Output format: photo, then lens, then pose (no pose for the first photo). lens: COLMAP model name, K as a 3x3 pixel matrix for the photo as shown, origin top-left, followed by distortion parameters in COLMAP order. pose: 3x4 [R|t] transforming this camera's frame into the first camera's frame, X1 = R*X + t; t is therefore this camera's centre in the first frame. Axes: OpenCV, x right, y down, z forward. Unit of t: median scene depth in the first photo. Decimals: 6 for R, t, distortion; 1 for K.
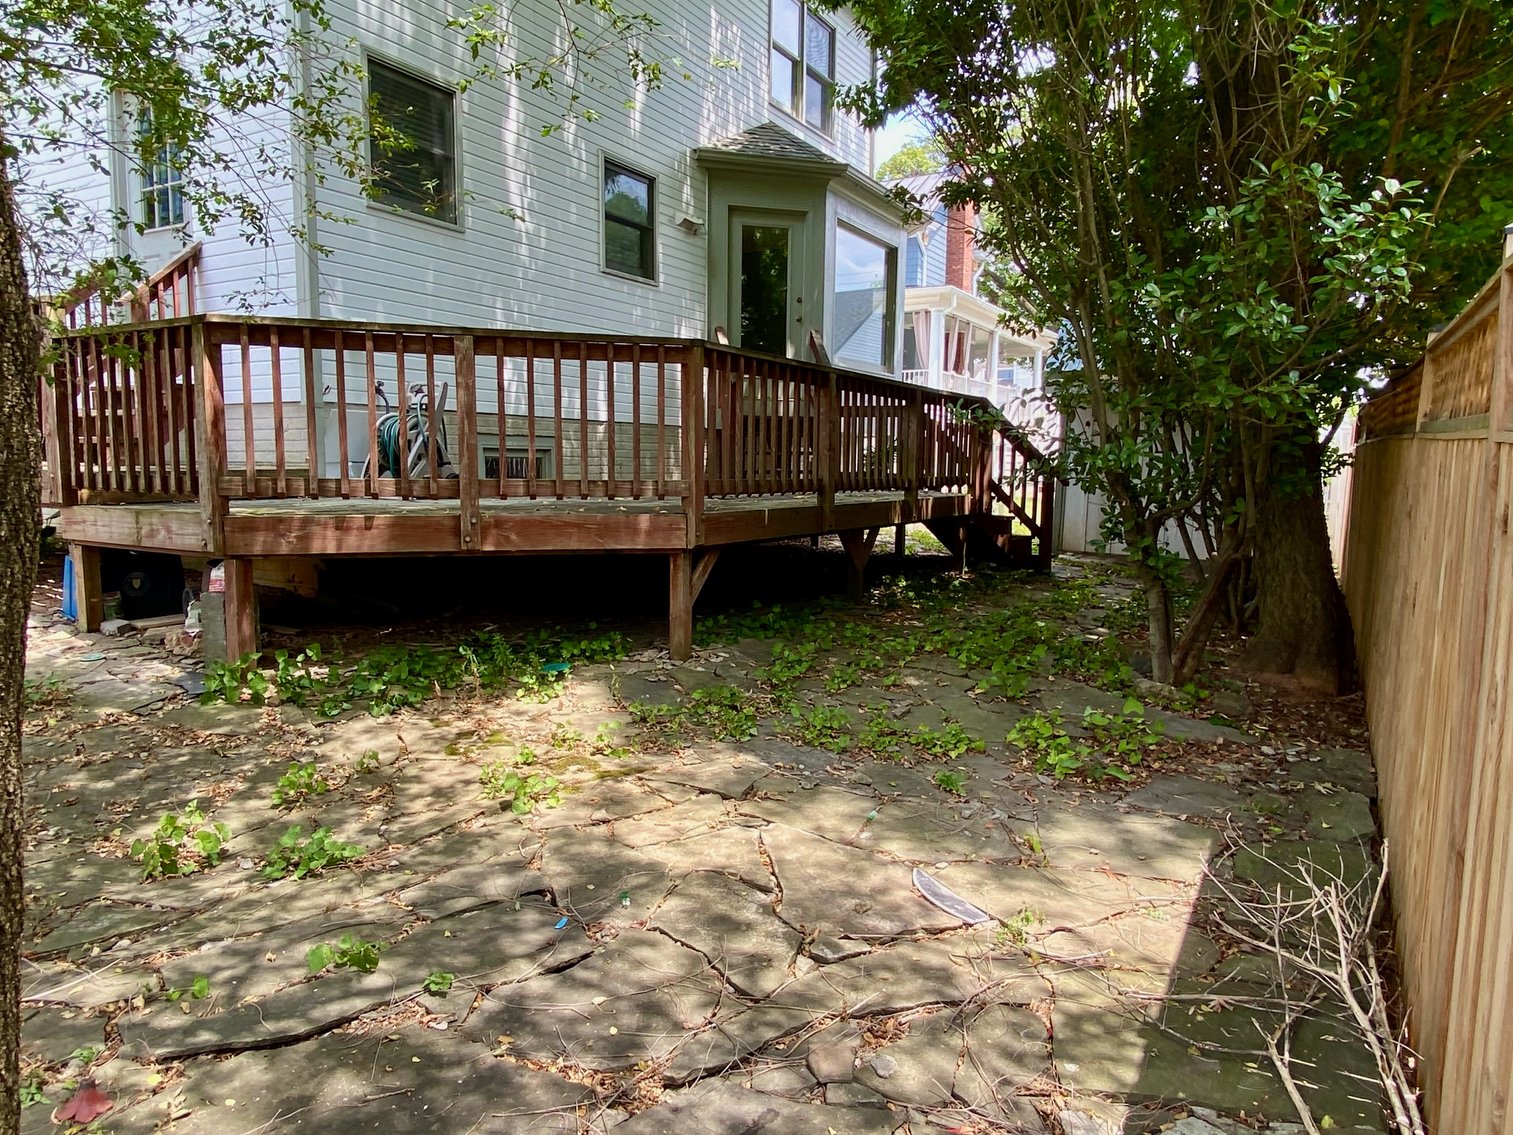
lens RADIAL K [[979.5, 0, 756.5], [0, 979.5, 567.5], [0, 0, 1]] dist [-0.002368, -0.004265]
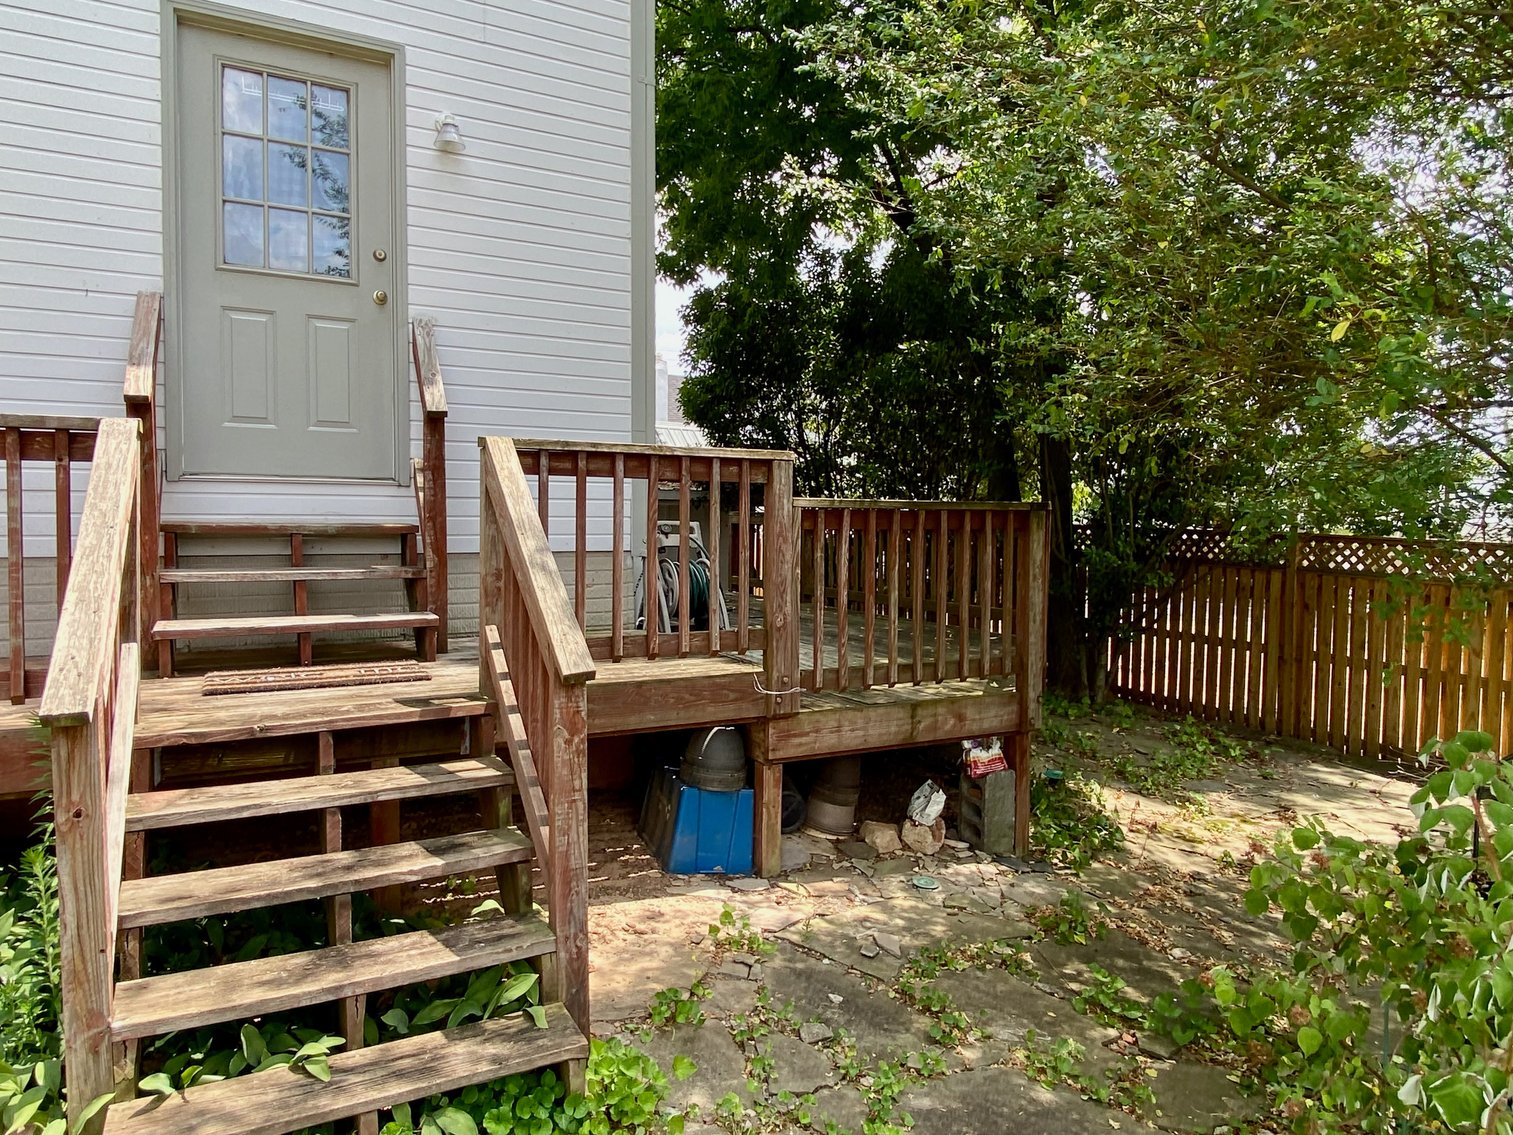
lens RADIAL K [[979.5, 0, 756.5], [0, 979.5, 567.5], [0, 0, 1]] dist [-0.002368, -0.004265]
pose [[0.539387, -0.045377, 0.840835, -1.656668], [0.095090, 0.995442, -0.007279, -0.213109], [-0.836672, 0.083881, 0.541243, 0.746830]]
